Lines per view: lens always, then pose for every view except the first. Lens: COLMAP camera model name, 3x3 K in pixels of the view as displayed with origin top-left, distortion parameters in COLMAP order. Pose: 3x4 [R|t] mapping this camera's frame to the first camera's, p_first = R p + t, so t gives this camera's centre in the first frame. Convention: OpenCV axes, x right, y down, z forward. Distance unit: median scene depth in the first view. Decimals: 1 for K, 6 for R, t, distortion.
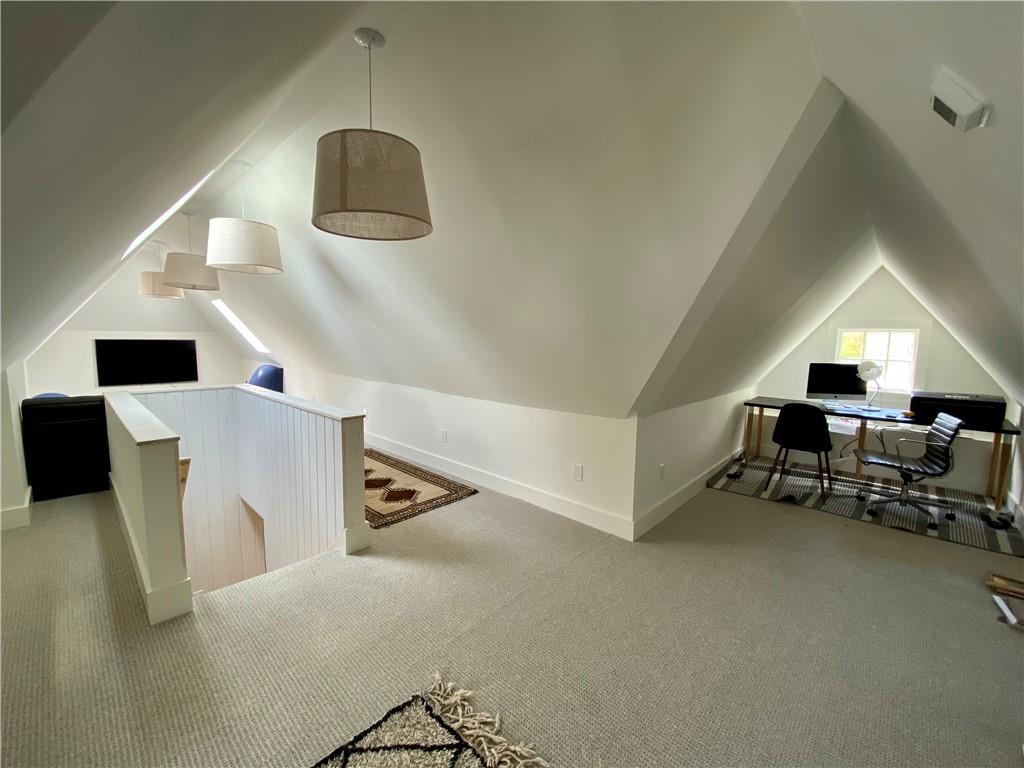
lens RADIAL K [[413.5, 0, 512.0], [0, 413.5, 384.0], [0, 0, 1]] dist [-0.000077, -0.011959]
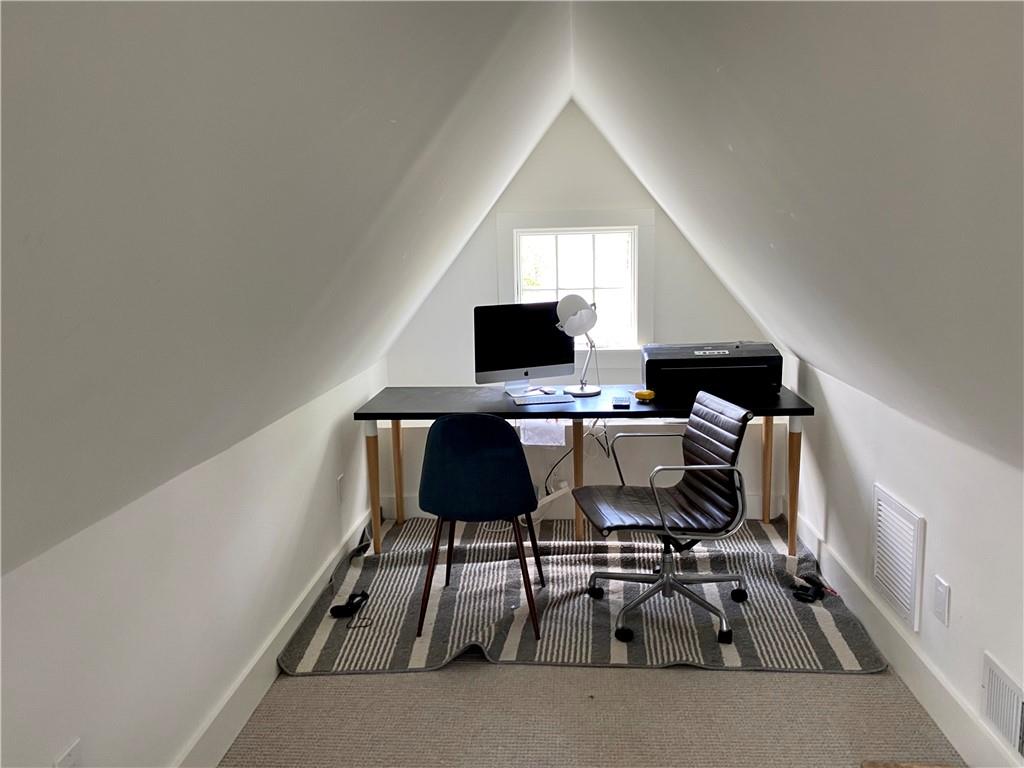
lens RADIAL K [[776.5, 0, 512.0], [0, 776.5, 384.0], [0, 0, 1]] dist [0.002596, -0.000156]
pose [[0.777904, -0.137234, 0.613215, 0.244817], [0.106599, 0.990537, 0.086447, -0.039686], [-0.619276, -0.001879, 0.785171, 0.336219]]
